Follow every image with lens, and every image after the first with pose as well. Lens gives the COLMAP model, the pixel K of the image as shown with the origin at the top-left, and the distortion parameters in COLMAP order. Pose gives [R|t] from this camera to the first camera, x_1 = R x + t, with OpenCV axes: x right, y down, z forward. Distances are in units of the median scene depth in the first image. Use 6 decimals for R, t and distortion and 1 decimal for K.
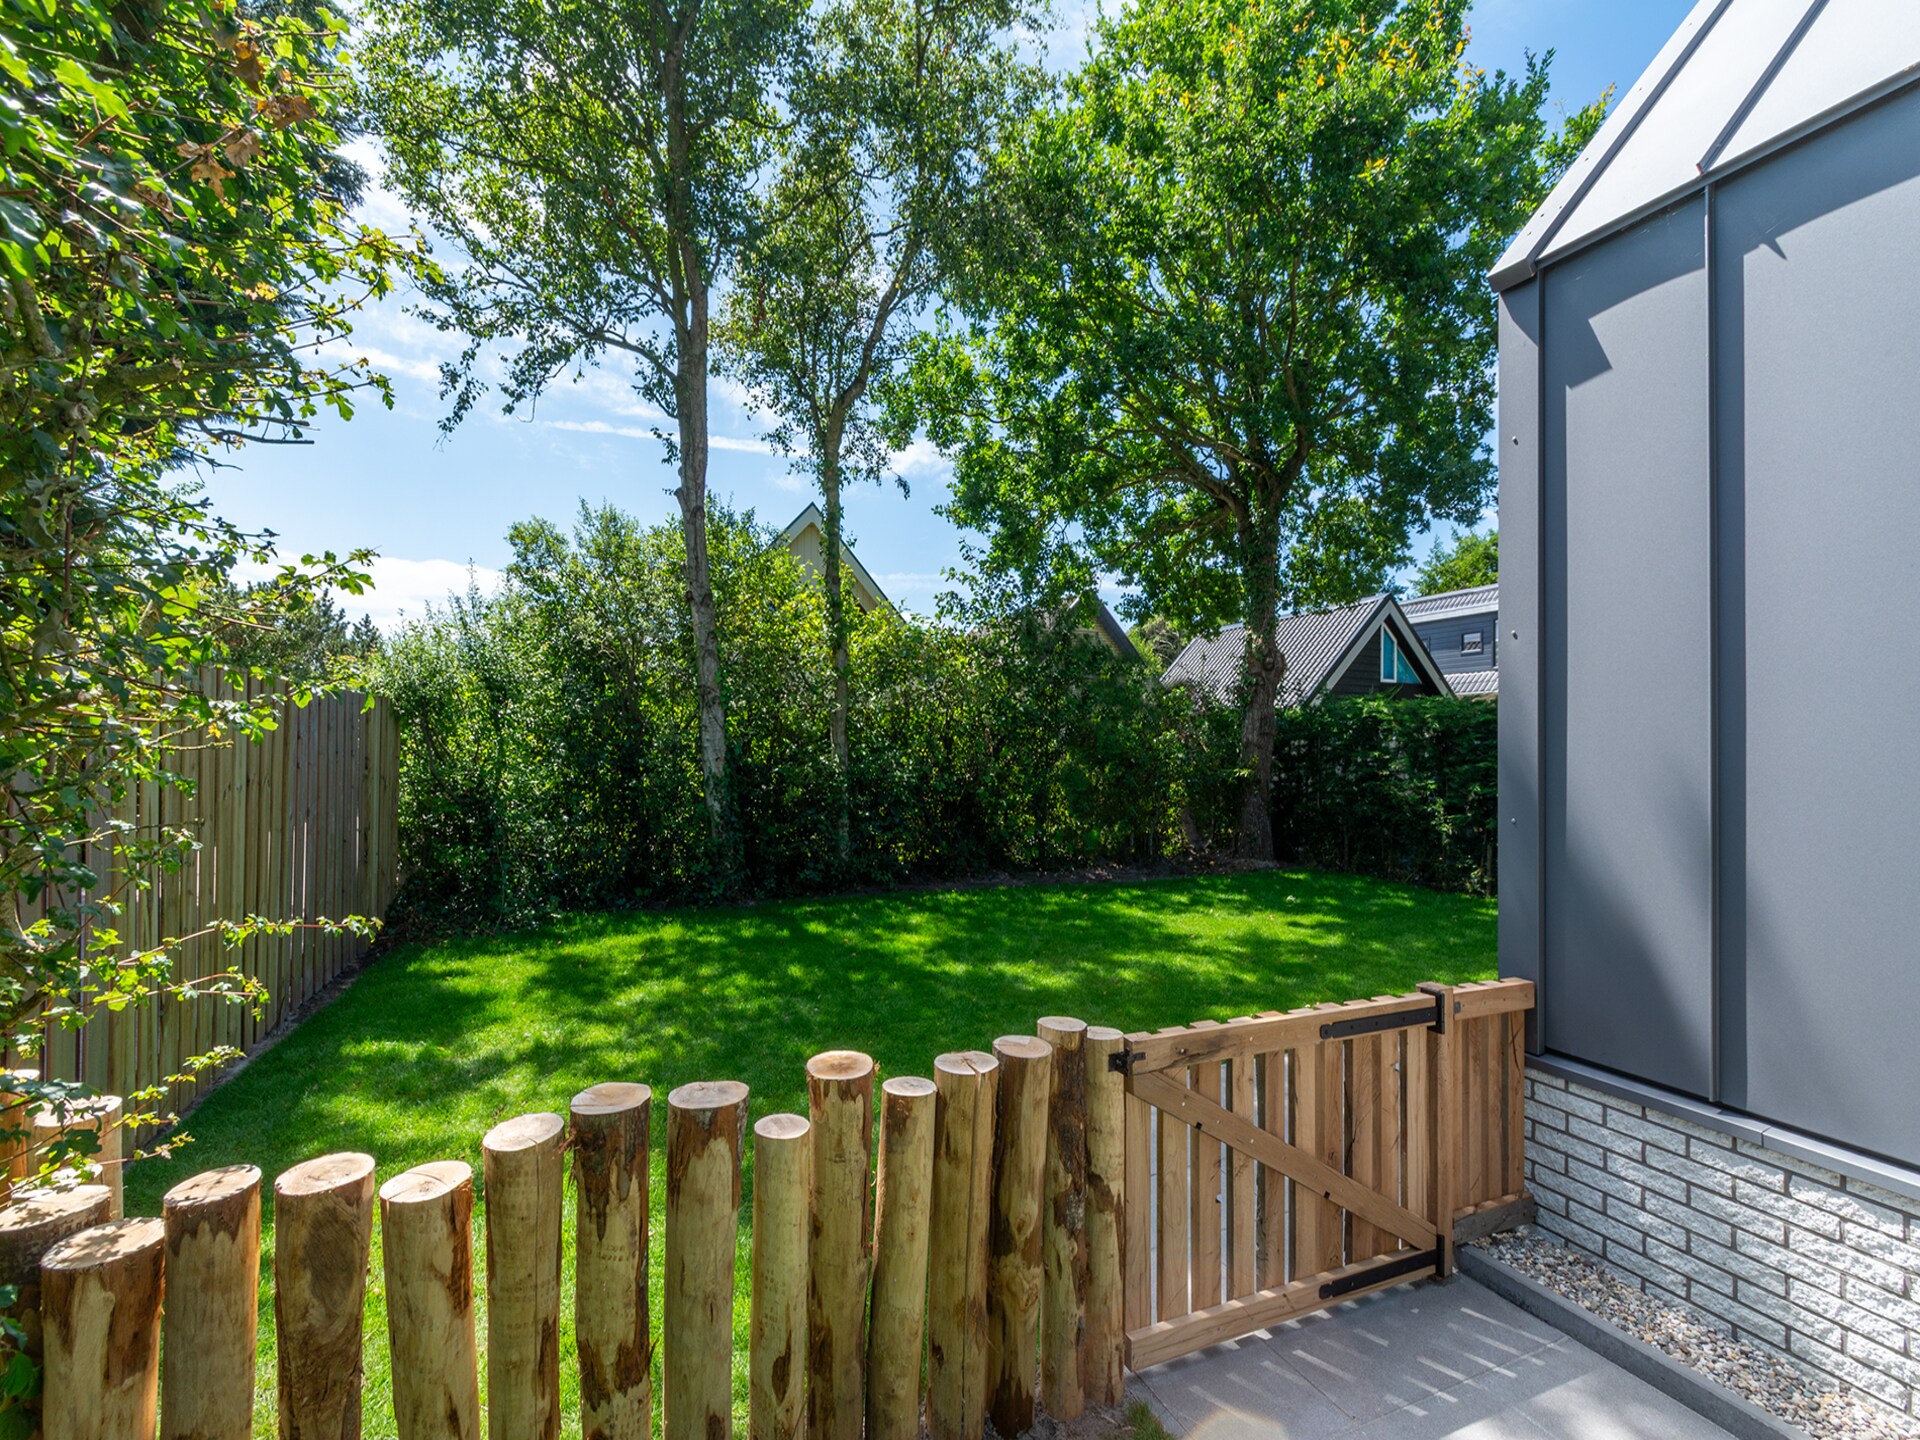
lens RADIAL K [[978.8, 0, 960.0], [0, 978.8, 720.0], [0, 0, 1]] dist [0.000593, -0.001429]
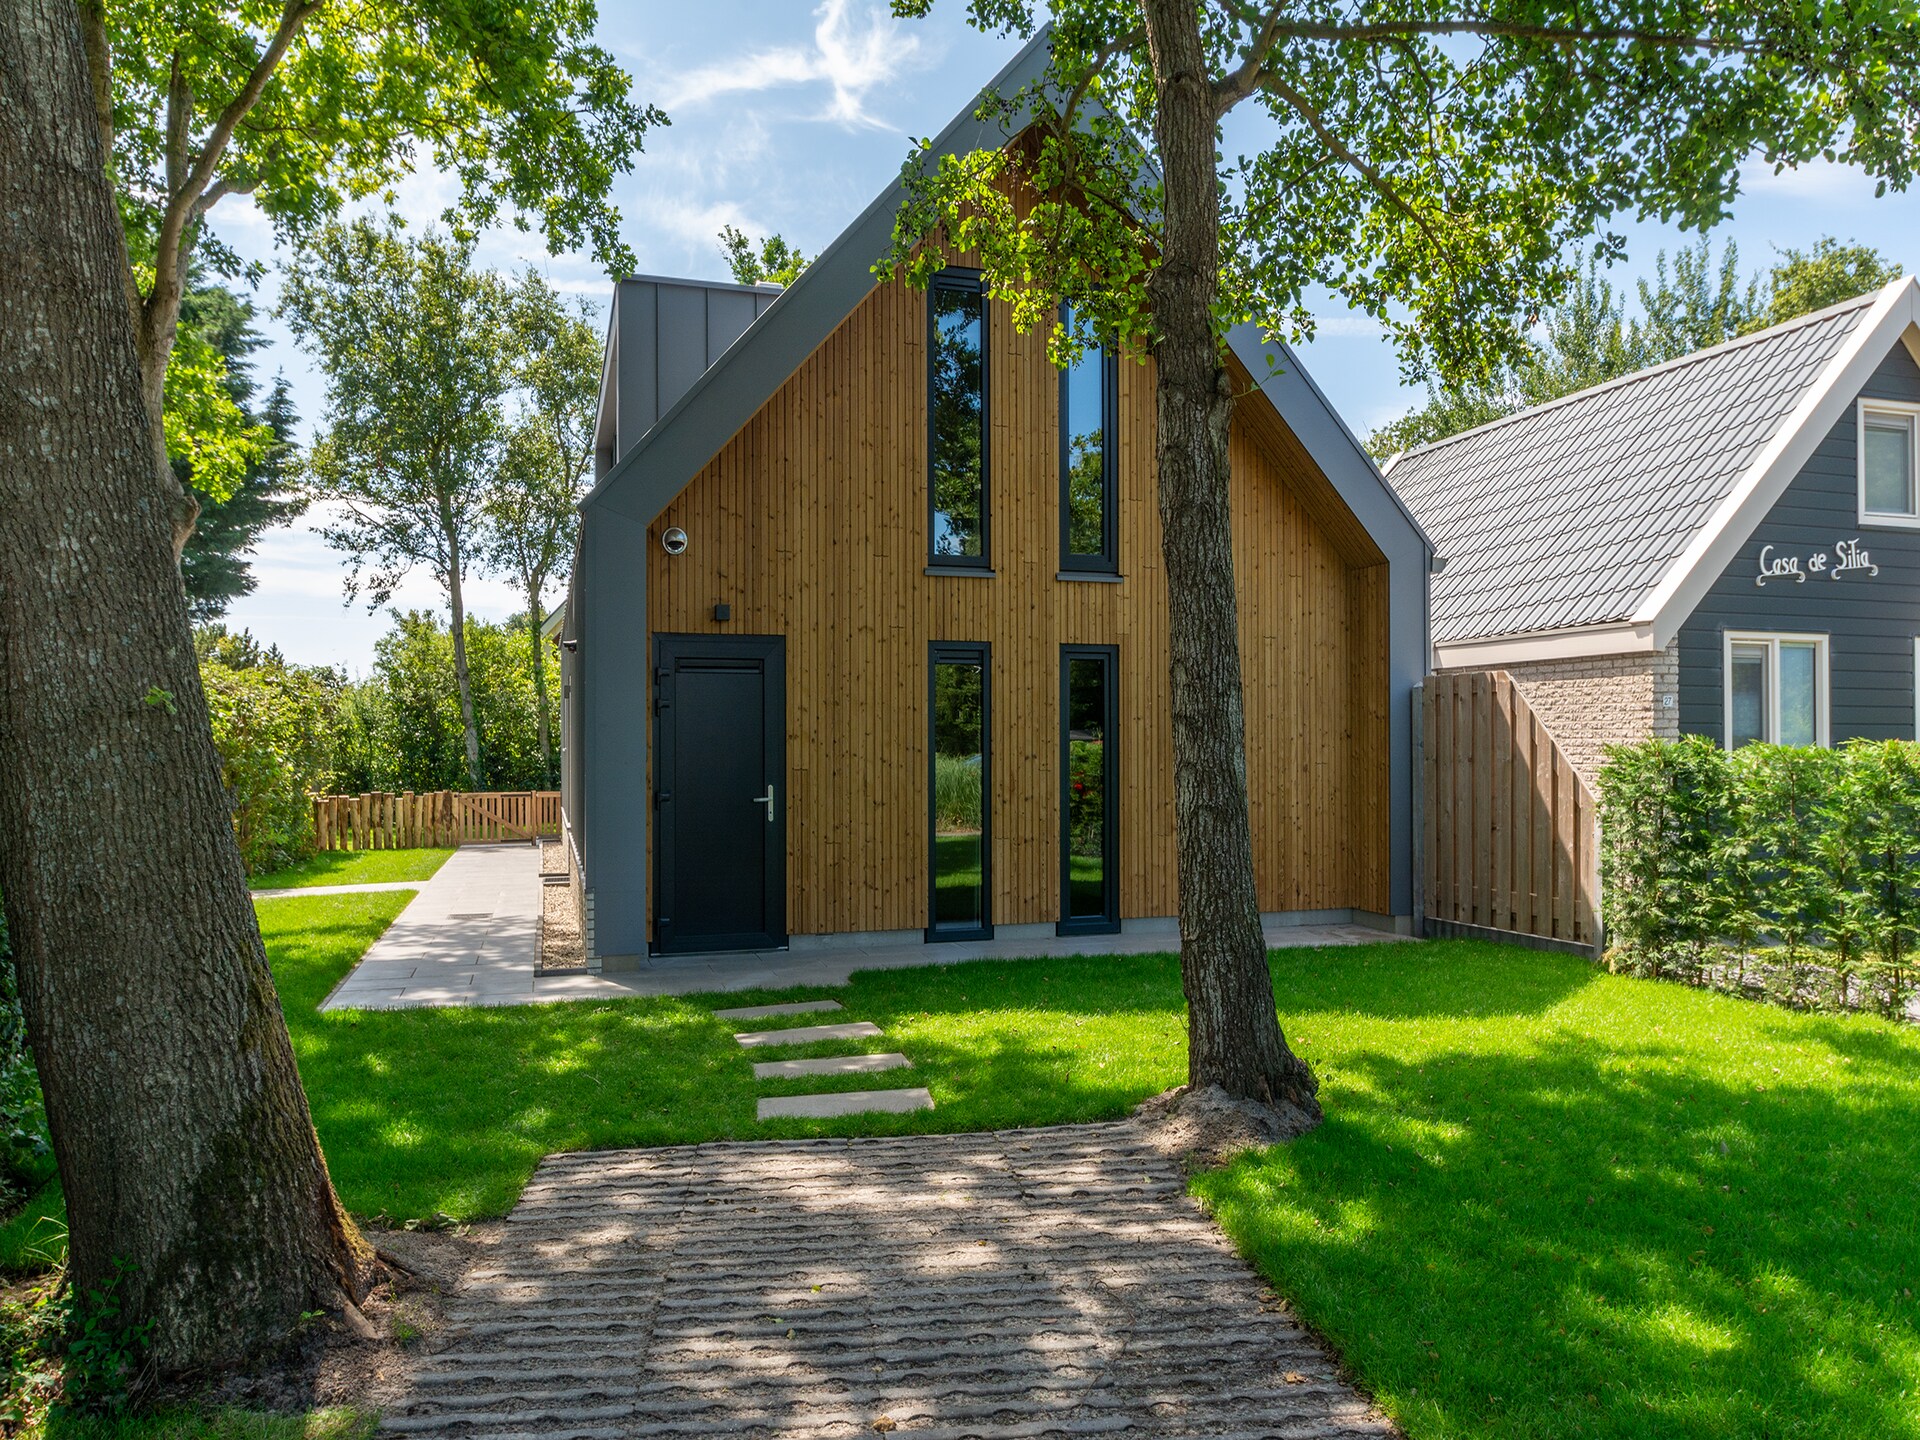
lens RADIAL K [[1462.3, 0, 1018.4], [0, 1462.3, 700.9], [0, 0, 1]] dist [-0.007160, -0.002972]
pose [[0.999242, -0.016998, -0.035010, 3.352190], [0.016235, 0.999627, -0.021971, 0.049448], [0.035370, 0.021386, 0.999145, -6.782394]]
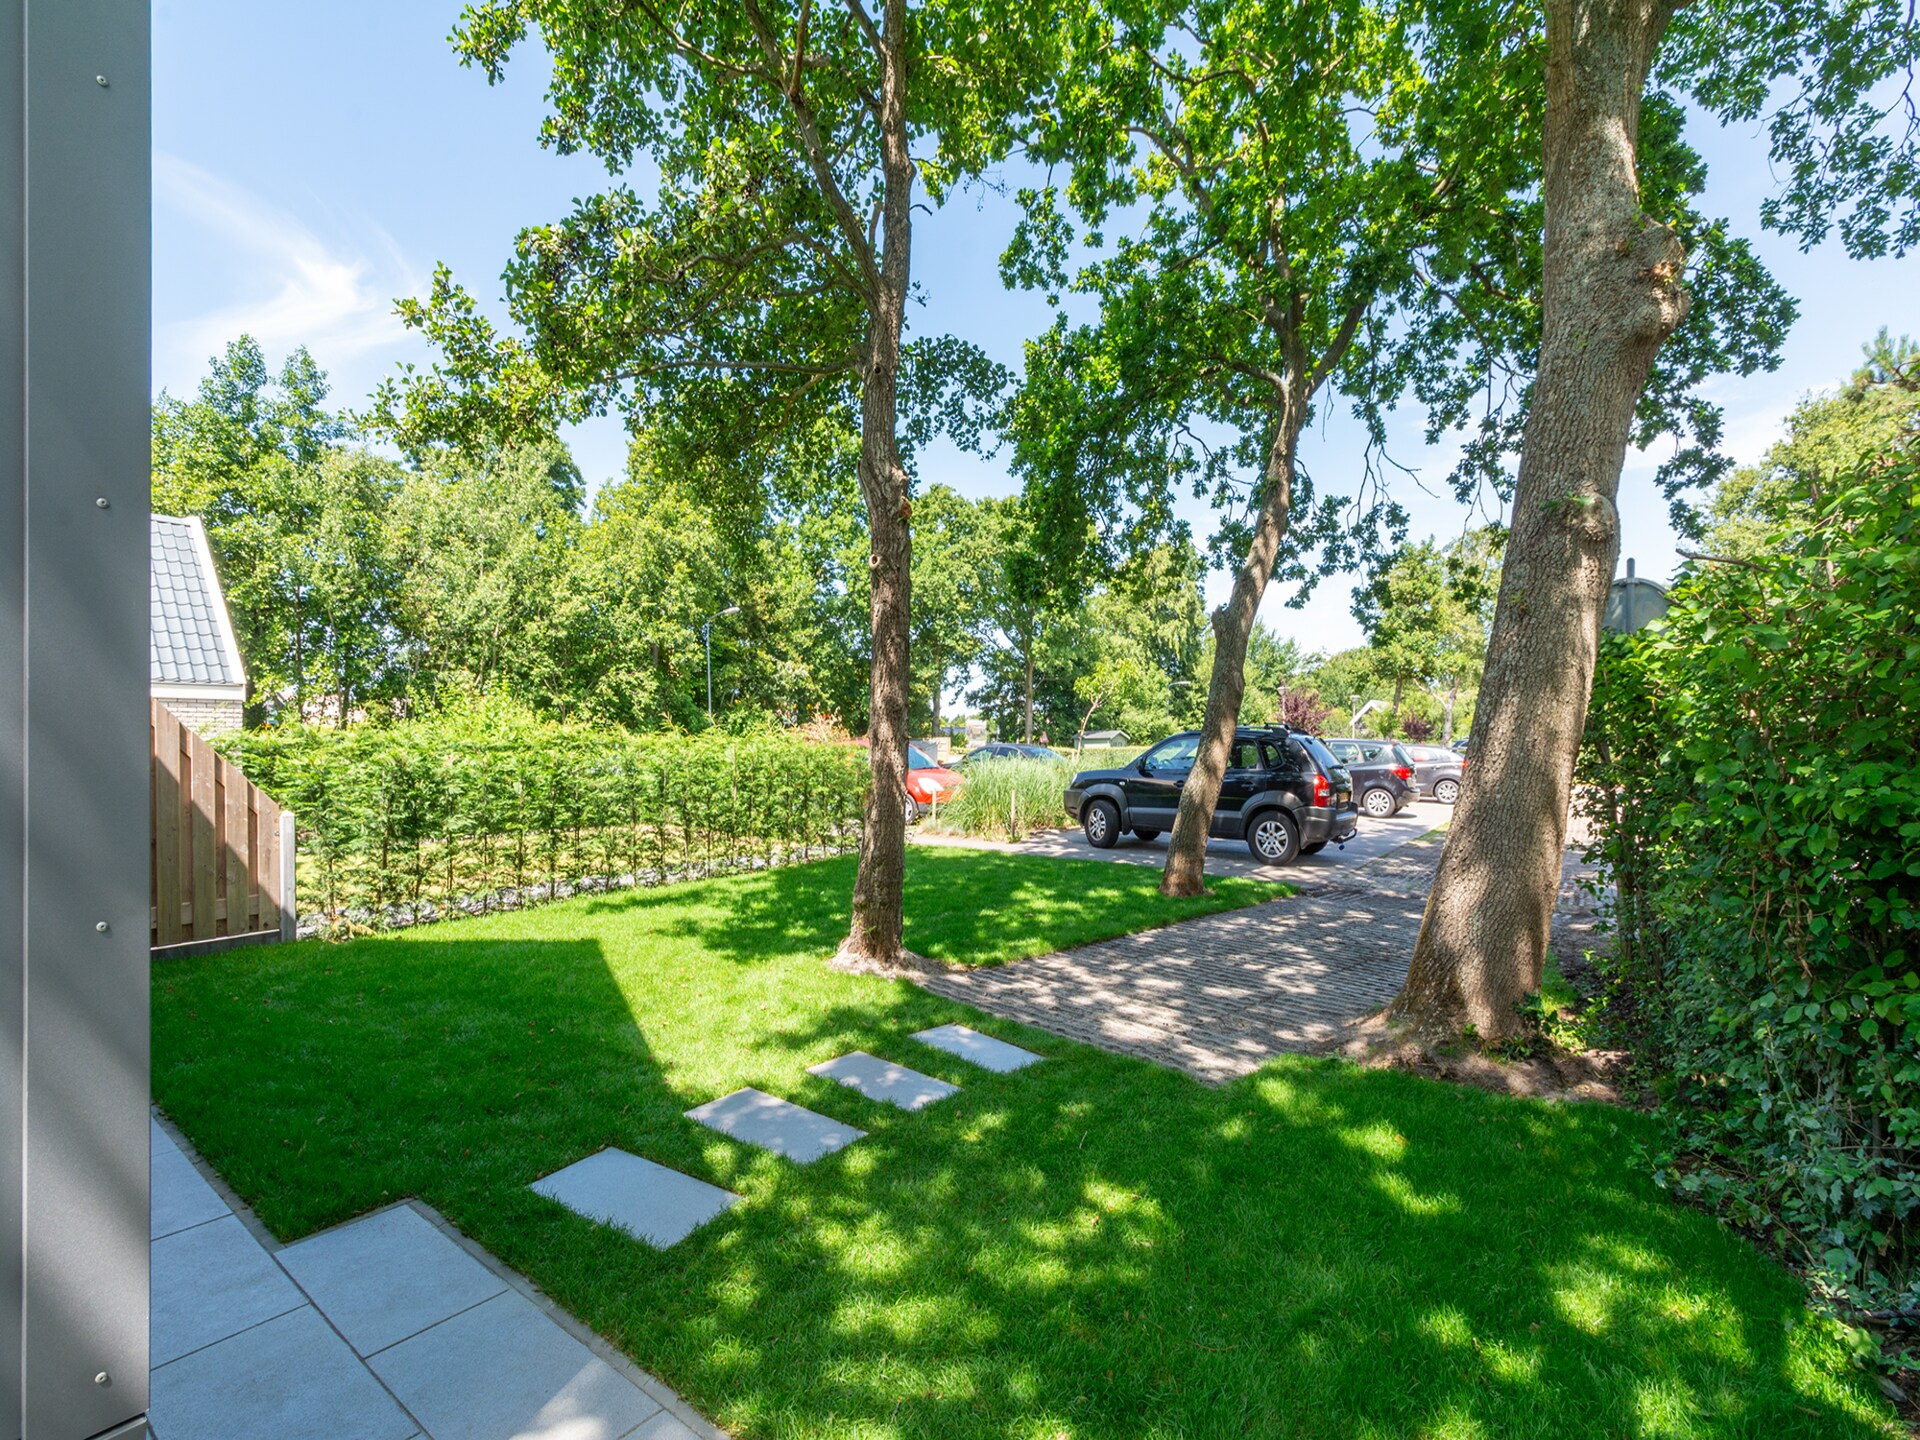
lens RADIAL K [[873.9, 0, 960.0], [0, 873.9, 720.0], [0, 0, 1]] dist [0.002959, -0.000295]
pose [[-0.549903, 0.003429, 0.835222, 1.367753], [-0.017455, 0.999726, -0.015596, 0.007797], [-0.835046, -0.023155, -0.549692, -2.962292]]
